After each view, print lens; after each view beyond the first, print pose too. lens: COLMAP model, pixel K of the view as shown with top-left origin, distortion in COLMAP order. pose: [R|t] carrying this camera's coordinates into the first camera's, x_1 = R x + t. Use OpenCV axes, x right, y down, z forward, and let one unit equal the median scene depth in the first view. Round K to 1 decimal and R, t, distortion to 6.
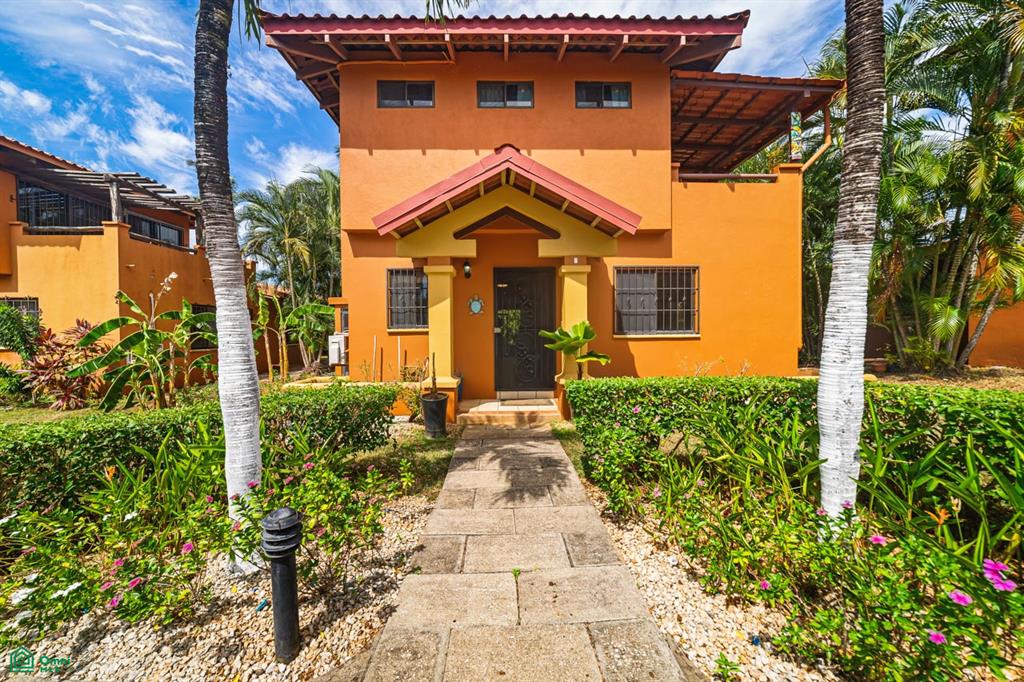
lens RADIAL K [[400.2, 0, 512.4], [0, 400.2, 338.6], [0, 0, 1]] dist [0.019028, 0.001264]
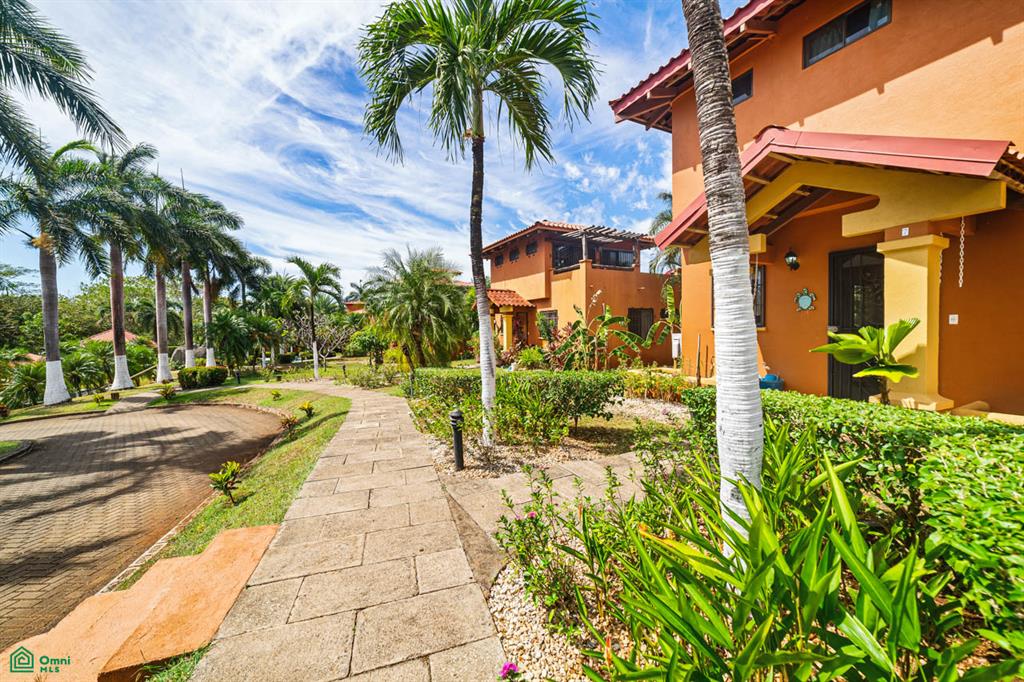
lens RADIAL K [[400.2, 0, 511.9], [0, 400.2, 344.5], [0, 0, 1]] dist [0.019028, 0.001264]
pose [[0.457047, 0.036506, -0.888693, 0.485307], [-0.009598, 0.999302, 0.036113, -0.017085], [0.889391, -0.007975, 0.457078, 0.057608]]
